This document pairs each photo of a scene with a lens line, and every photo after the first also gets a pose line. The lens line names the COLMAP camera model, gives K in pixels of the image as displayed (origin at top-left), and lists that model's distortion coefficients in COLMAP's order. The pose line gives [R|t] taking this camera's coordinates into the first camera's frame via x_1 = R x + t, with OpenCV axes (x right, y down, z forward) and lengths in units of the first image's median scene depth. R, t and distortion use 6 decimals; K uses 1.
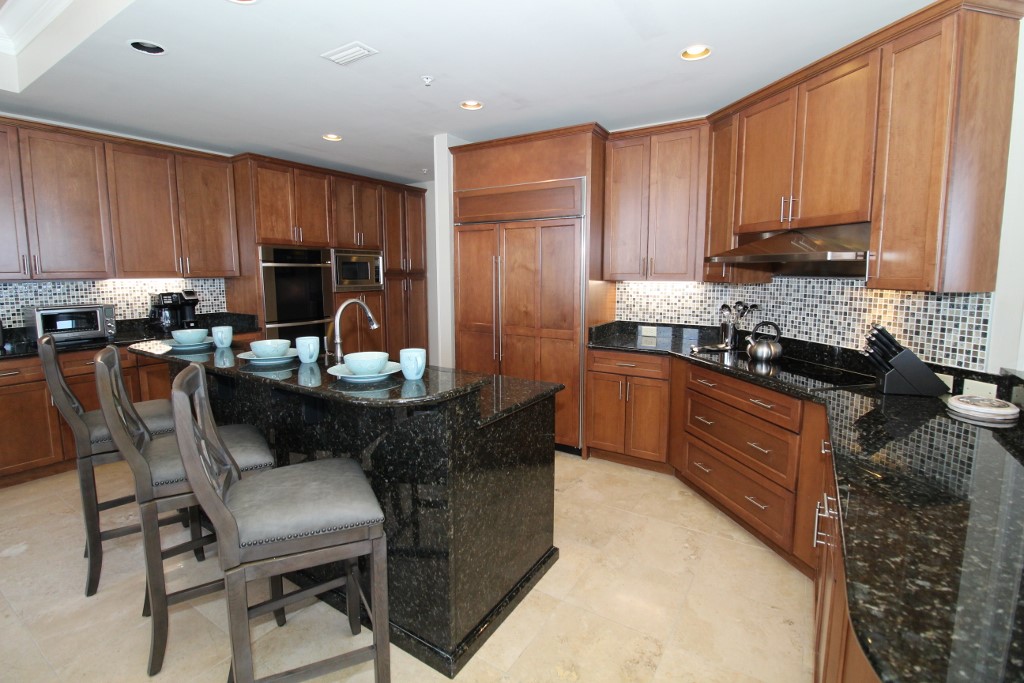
lens RADIAL K [[476.7, 0, 509.5], [0, 476.7, 334.2], [0, 0, 1]] dist [-0.006975, -0.004094]
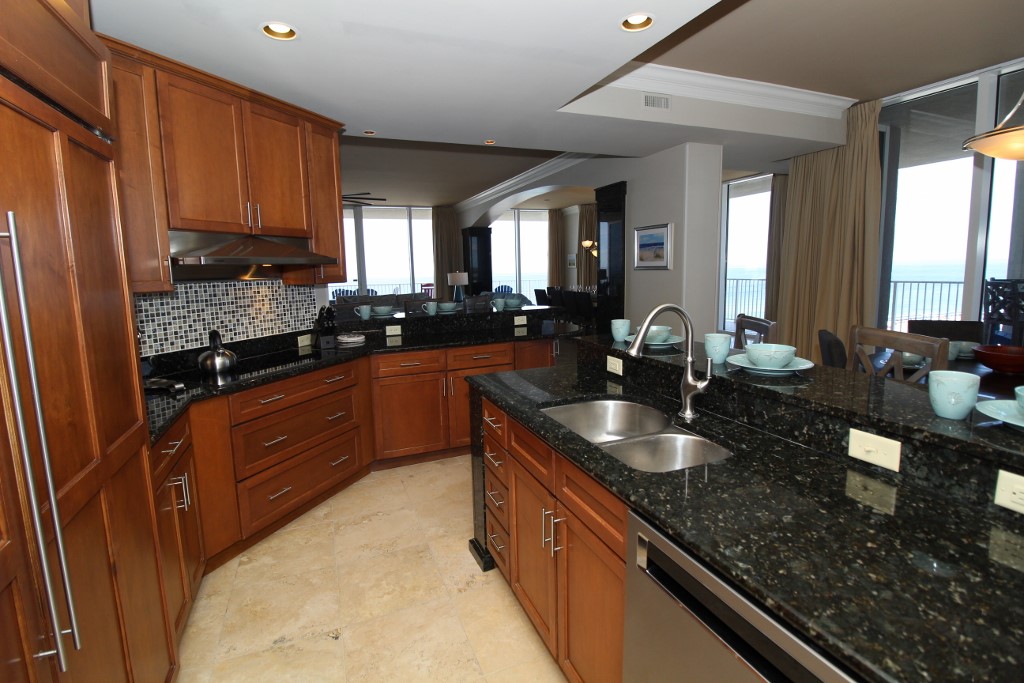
lens RADIAL K [[476.7, 0, 509.4], [0, 476.7, 336.7], [0, 0, 1]] dist [-0.006975, -0.004094]
pose [[-0.818366, -0.078281, 0.569341, -0.475162], [0.086071, 0.962811, 0.256098, -0.215825], [-0.568216, 0.258586, -0.781194, 1.496081]]
